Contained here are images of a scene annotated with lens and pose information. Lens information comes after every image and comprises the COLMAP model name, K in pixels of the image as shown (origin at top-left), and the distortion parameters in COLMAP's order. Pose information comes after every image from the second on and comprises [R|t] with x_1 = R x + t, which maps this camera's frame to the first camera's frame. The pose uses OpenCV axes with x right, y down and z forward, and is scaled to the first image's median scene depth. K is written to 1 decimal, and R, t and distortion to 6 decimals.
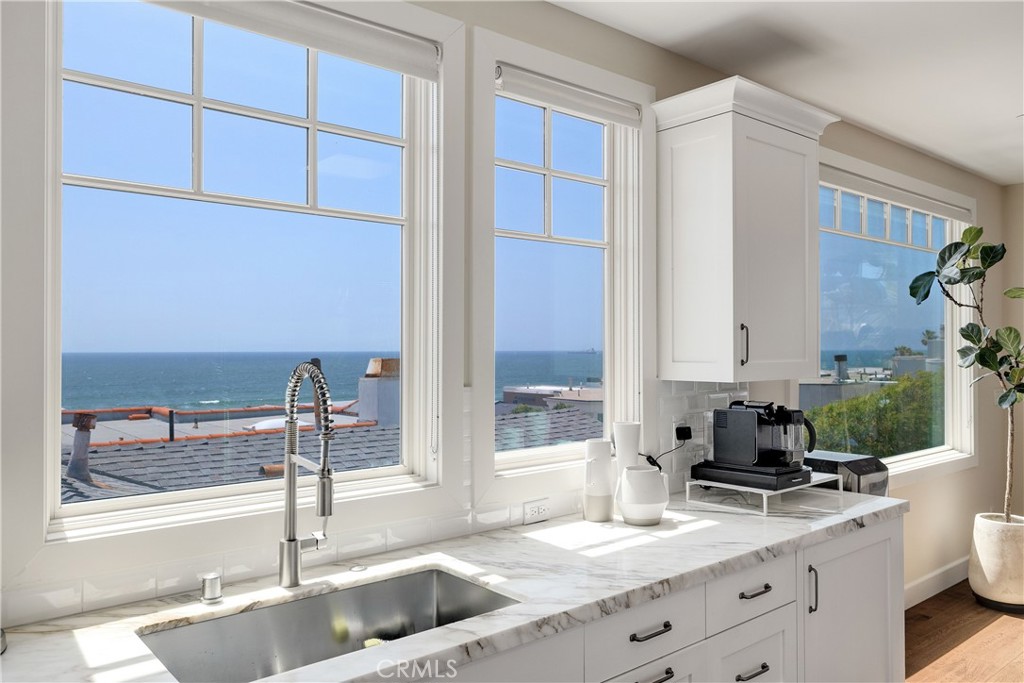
lens RADIAL K [[748.4, 0, 509.4], [0, 748.4, 343.9], [0, 0, 1]] dist [-0.003493, 0.002544]
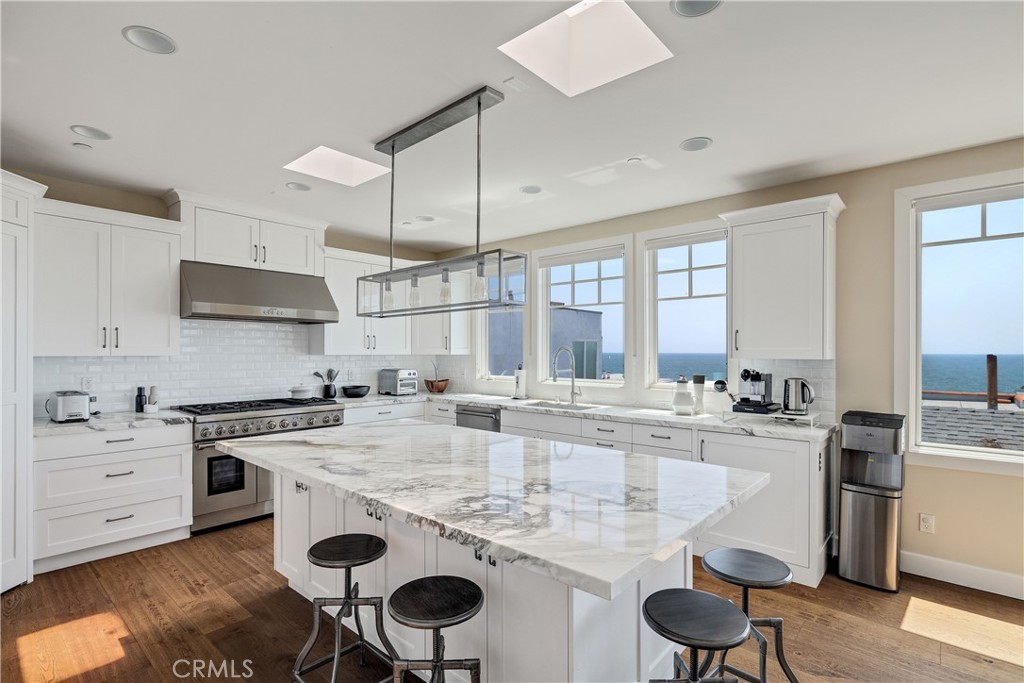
lens RADIAL K [[481.0, 0, 505.0], [0, 481.0, 352.7], [0, 0, 1]] dist [-0.004552, 0.000097]
pose [[0.145424, 0.006881, -0.989345, 0.947872], [0.002681, 0.999969, 0.007349, 0.015169], [0.989366, -0.003722, 0.145401, 0.118720]]
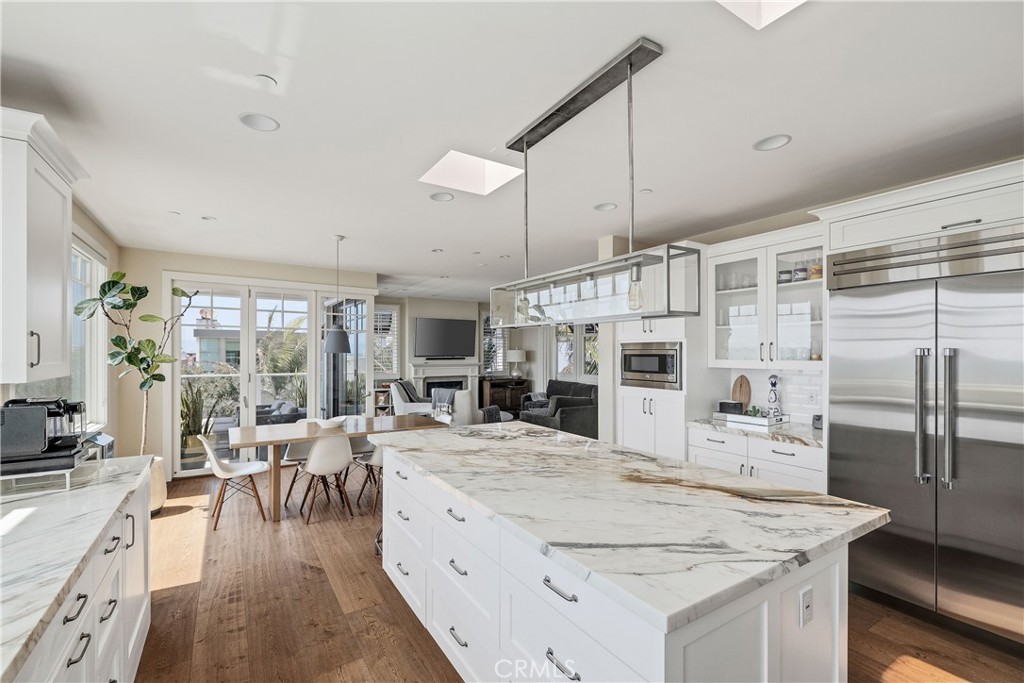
lens RADIAL K [[442.9, 0, 499.7], [0, 442.9, 355.1], [0, 0, 1]] dist [0.005276, 0.000884]
pose [[0.141524, -0.001895, 0.989933, -0.164596], [-0.010769, 0.999936, 0.003454, -0.000289], [-0.989876, -0.011149, 0.141494, 0.123178]]
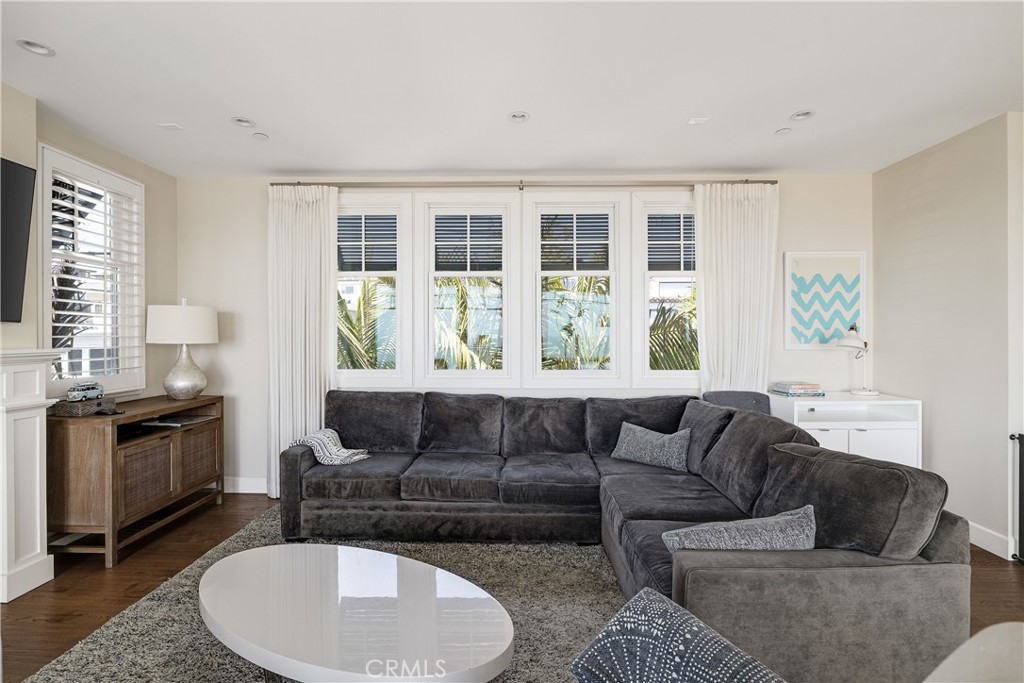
lens RADIAL K [[481.0, 0, 505.0], [0, 481.0, 337.7], [0, 0, 1]] dist [-0.004552, 0.000097]
pose [[-0.752553, 0.002226, 0.658528, 1.297344], [-0.001889, 0.999983, -0.005539, 0.037433], [-0.658529, -0.005412, -0.752536, 0.641217]]
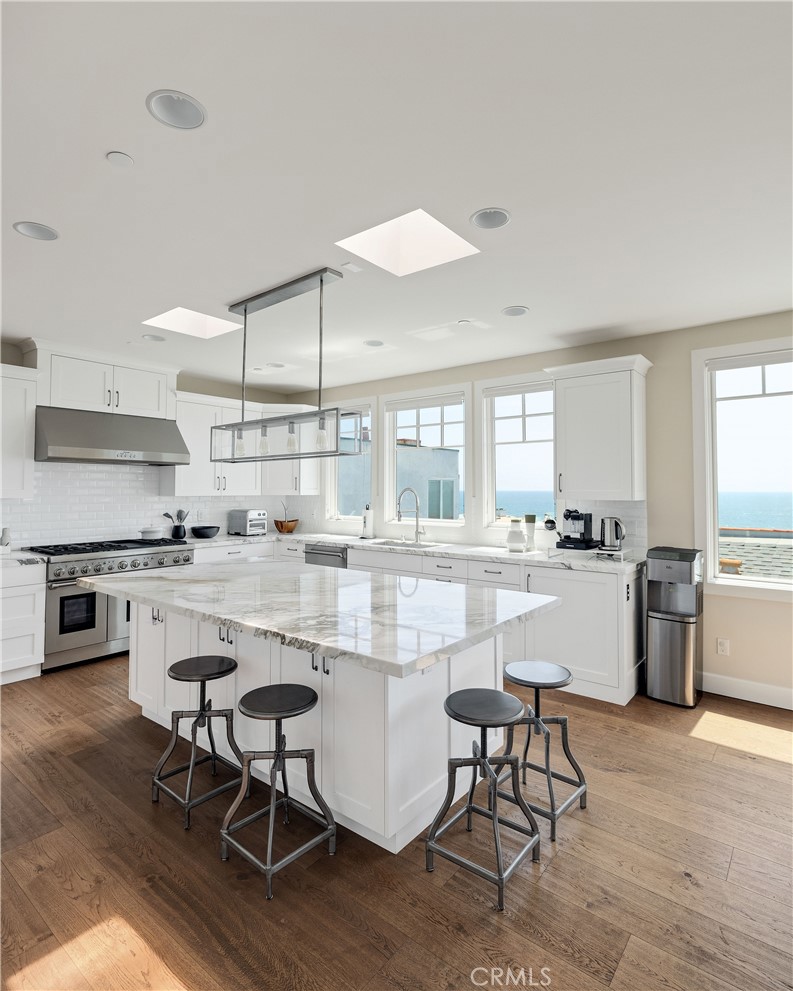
lens RADIAL K [[515.1, 0, 388.5], [0, 515.1, 472.0], [0, 0, 1]] dist [0.003252, 0.001458]
pose [[0.193322, -0.028771, -0.980713, 1.081022], [0.003640, 0.999584, -0.028607, 0.006815], [0.981129, 0.001960, 0.193346, 0.126806]]
